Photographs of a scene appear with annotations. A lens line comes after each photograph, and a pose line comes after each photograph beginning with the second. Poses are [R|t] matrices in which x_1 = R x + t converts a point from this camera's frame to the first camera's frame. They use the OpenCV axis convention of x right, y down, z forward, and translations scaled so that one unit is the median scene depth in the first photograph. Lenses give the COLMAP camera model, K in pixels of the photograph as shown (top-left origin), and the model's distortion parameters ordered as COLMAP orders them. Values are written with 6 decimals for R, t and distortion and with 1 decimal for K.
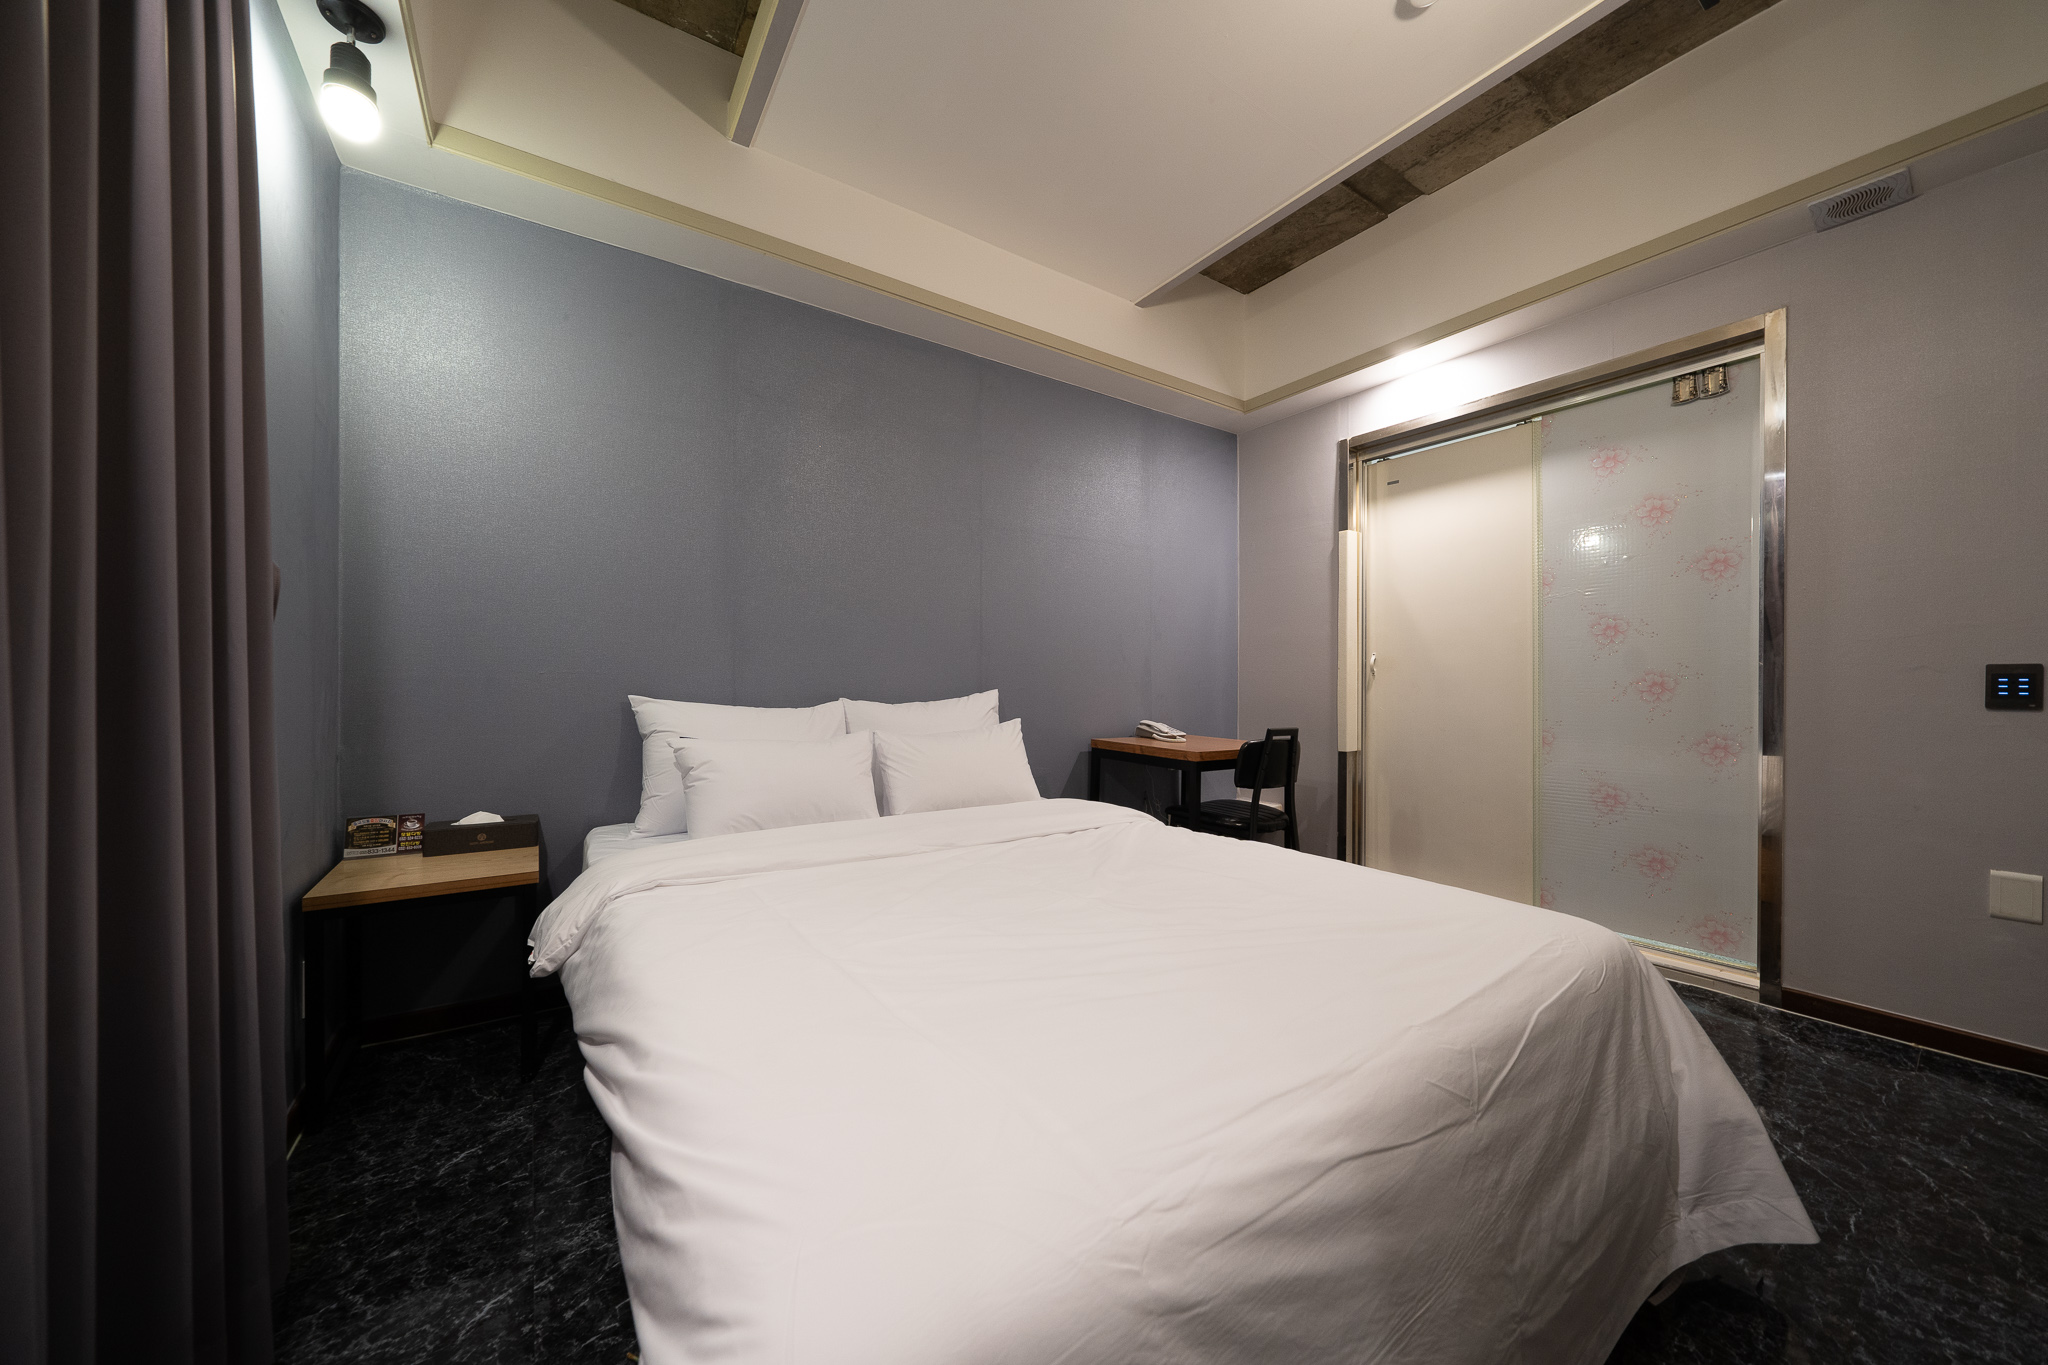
lens RADIAL K [[690.6, 0, 962.3], [0, 690.6, 679.1], [0, 0, 1]] dist [-0.000179, -0.003368]
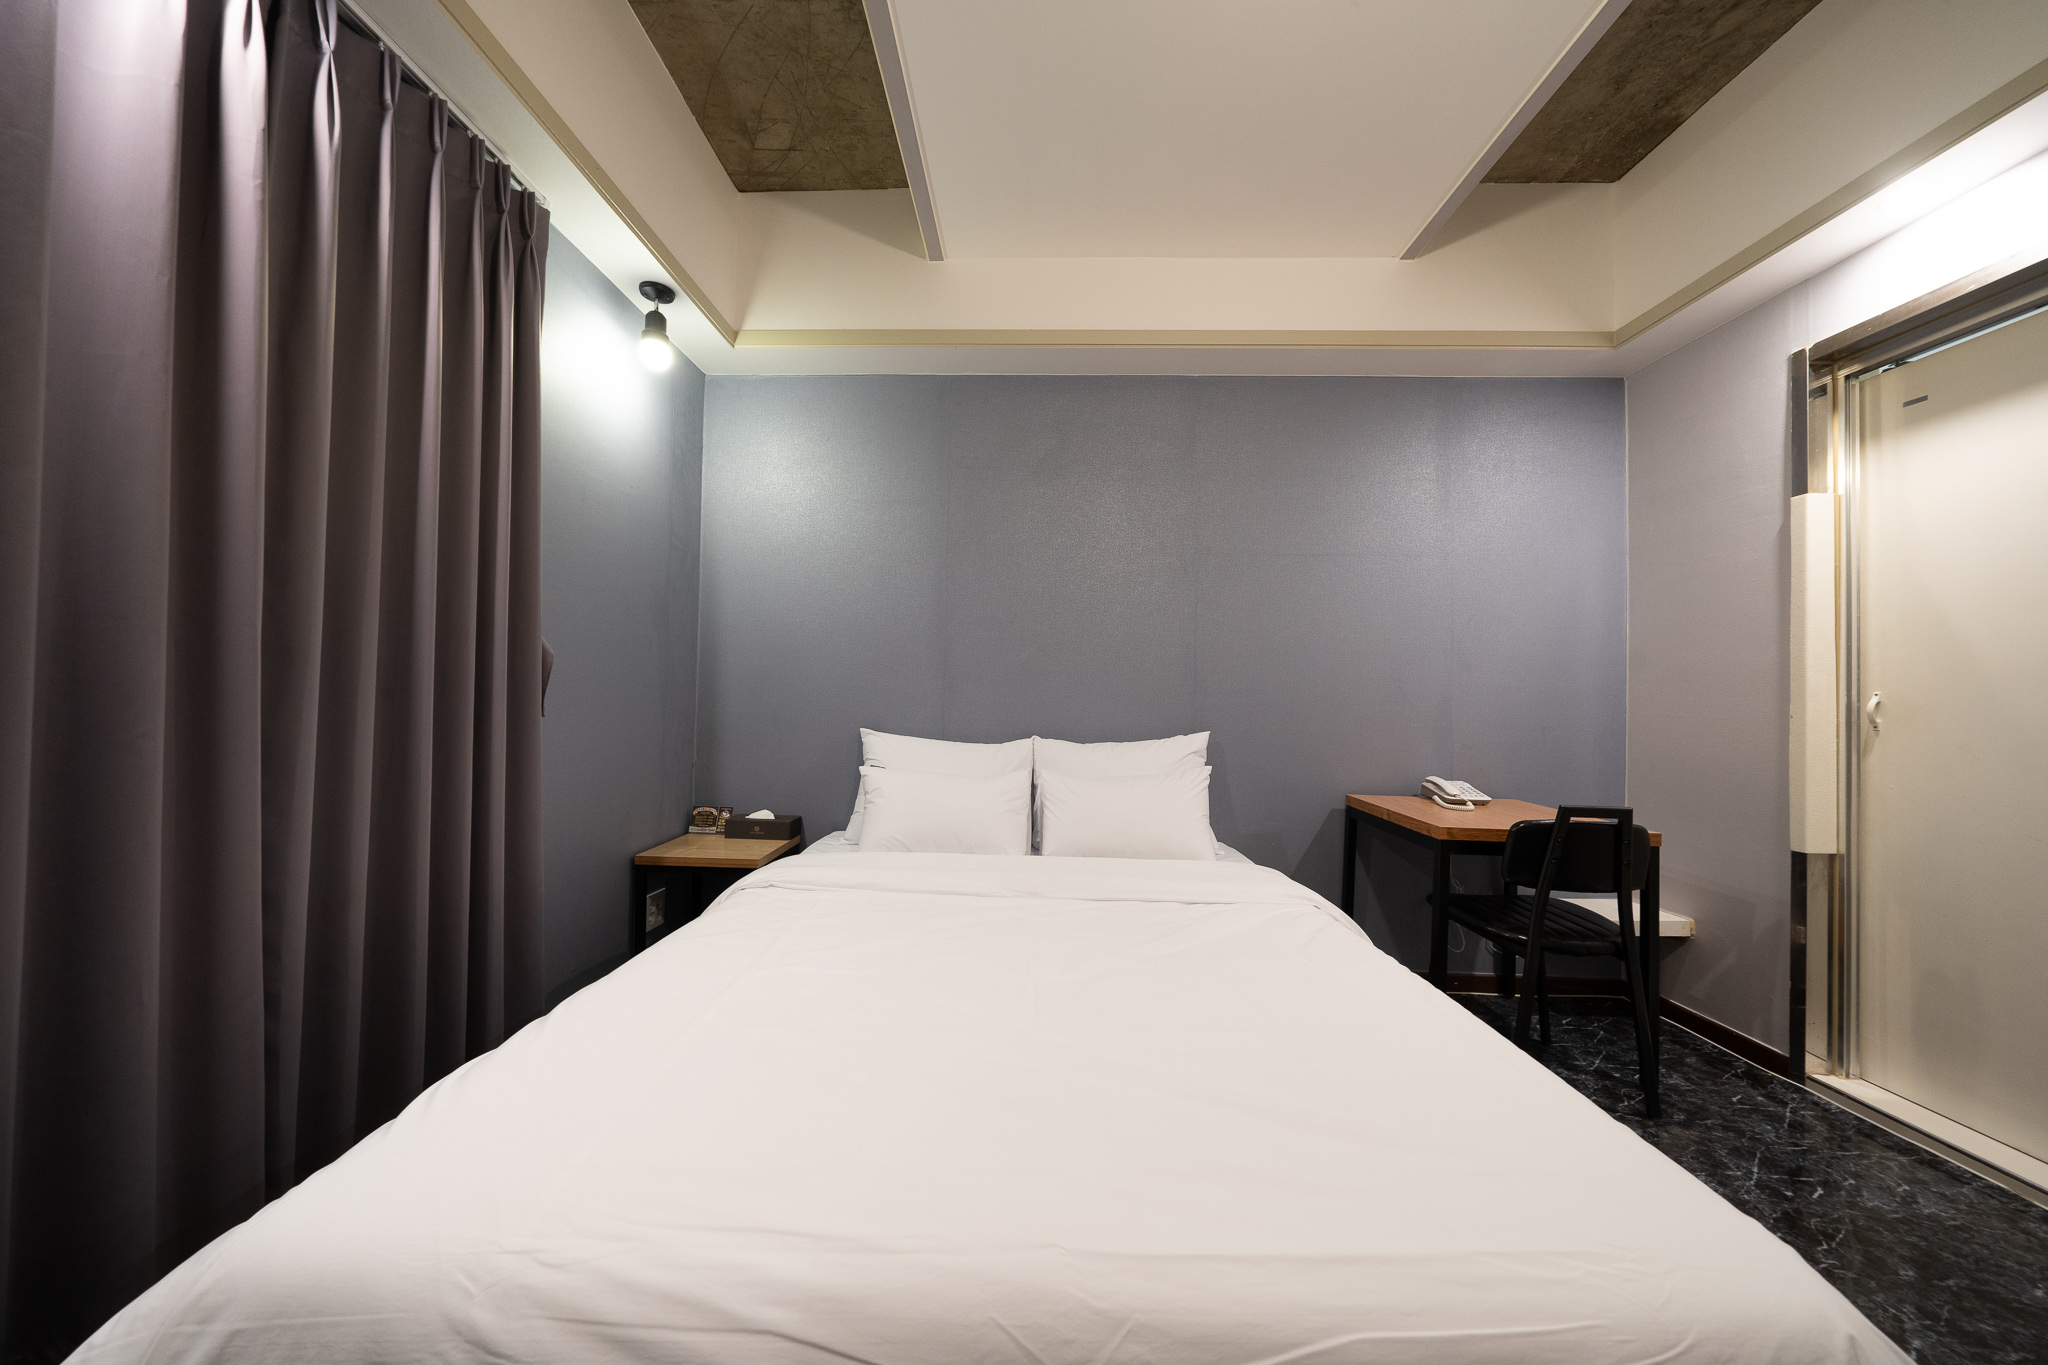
lens RADIAL K [[673.5, 0, 1024.0], [0, 673.5, 682.5], [0, 0, 1]] dist [-0.007509, 0.000191]
pose [[0.824857, -0.002004, -0.565338, 0.368195], [-0.010311, 0.999774, -0.018588, -0.032626], [0.565247, 0.021162, 0.824650, 0.131342]]
